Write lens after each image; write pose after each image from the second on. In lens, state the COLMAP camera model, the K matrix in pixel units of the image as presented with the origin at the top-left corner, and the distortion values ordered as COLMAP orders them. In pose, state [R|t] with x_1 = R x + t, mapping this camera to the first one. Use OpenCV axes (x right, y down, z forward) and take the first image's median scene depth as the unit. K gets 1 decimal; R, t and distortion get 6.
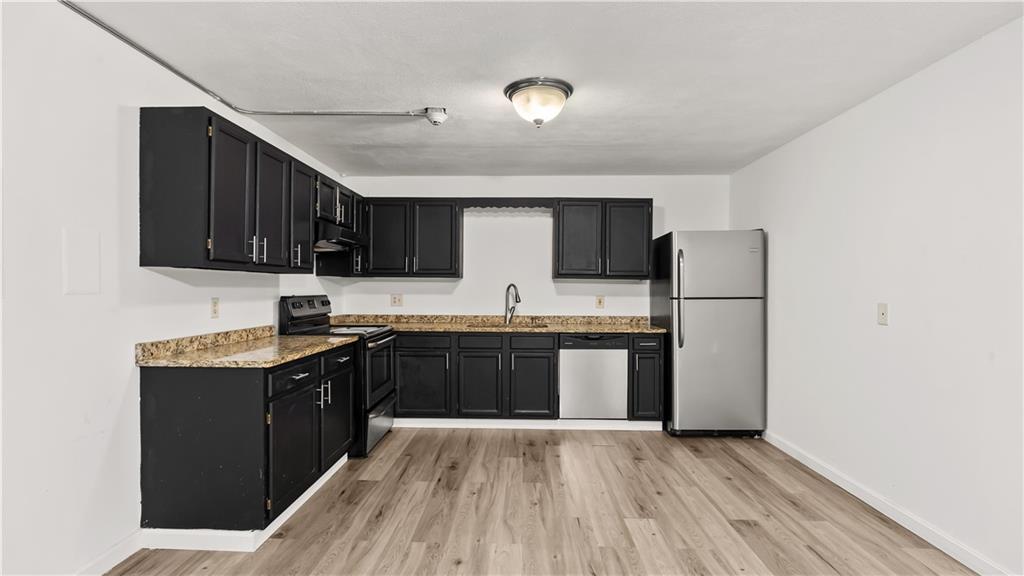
lens RADIAL K [[483.1, 0, 504.0], [0, 483.1, 290.8], [0, 0, 1]] dist [-0.007472, 0.003770]
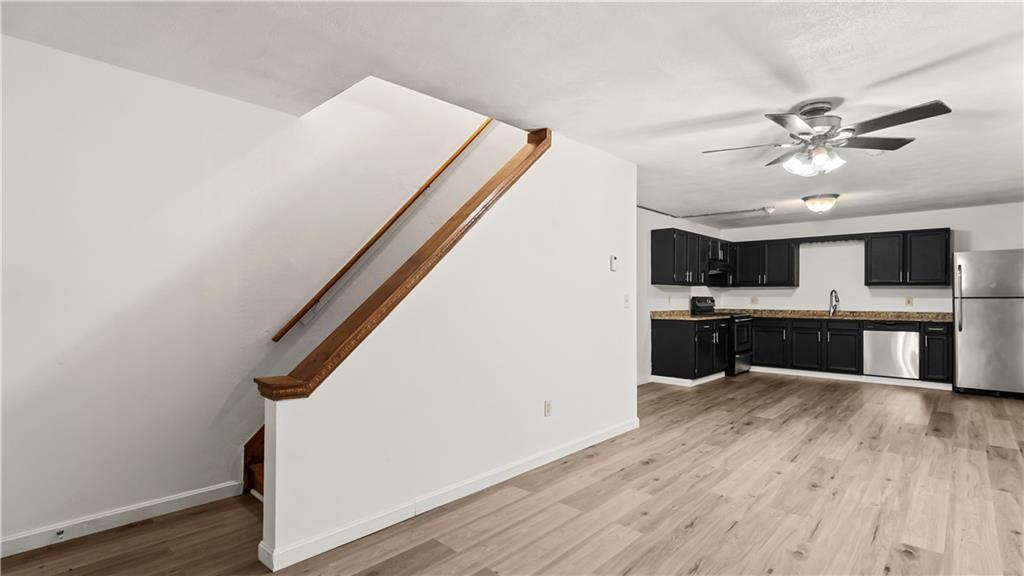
lens RADIAL K [[483.1, 0, 510.6], [0, 483.1, 297.3], [0, 0, 1]] dist [-0.007472, 0.003770]
pose [[0.751891, -0.003083, -0.659280, 0.287971], [-0.003109, 0.999961, -0.008222, 0.028883], [0.659280, 0.008232, 0.751853, -0.957831]]
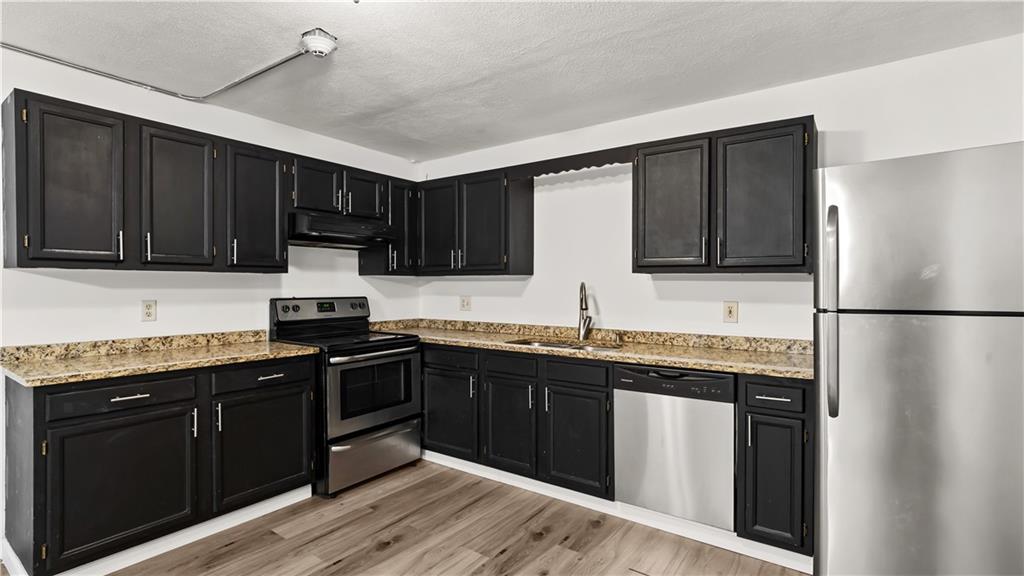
lens RADIAL K [[483.1, 0, 505.5], [0, 483.1, 290.6], [0, 0, 1]] dist [-0.007472, 0.003770]
pose [[0.828332, 0.001856, -0.560235, 0.345195], [-0.000841, 0.999998, 0.002069, -0.004438], [0.560237, -0.001242, 0.828331, 0.414491]]
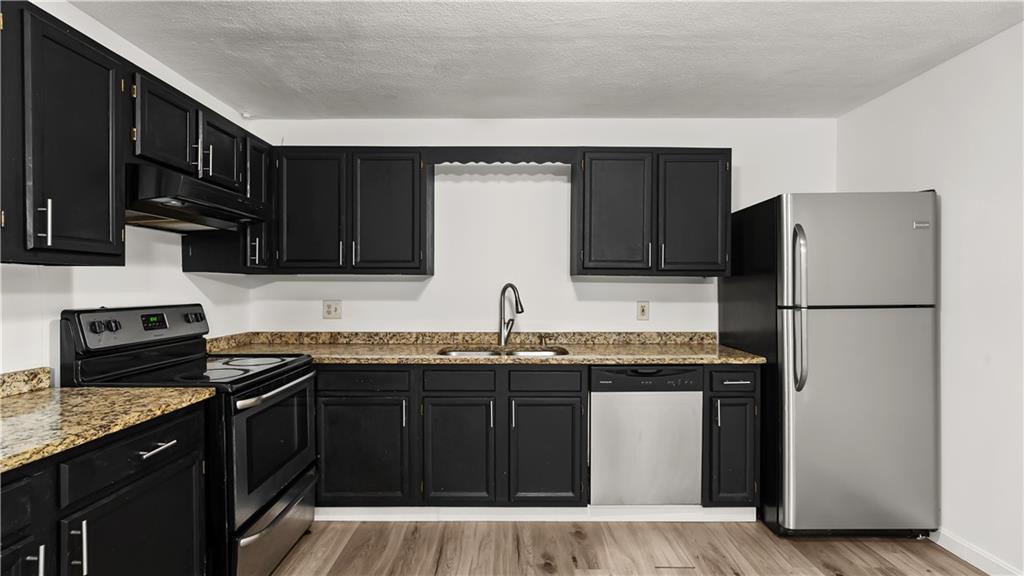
lens RADIAL K [[483.1, 0, 506.5], [0, 483.1, 290.5], [0, 0, 1]] dist [-0.007472, 0.003770]
pose [[0.999524, -0.003896, 0.030618, -0.008281], [0.003842, 0.999991, 0.001816, -0.007252], [-0.030625, -0.001698, 0.999529, 0.399655]]
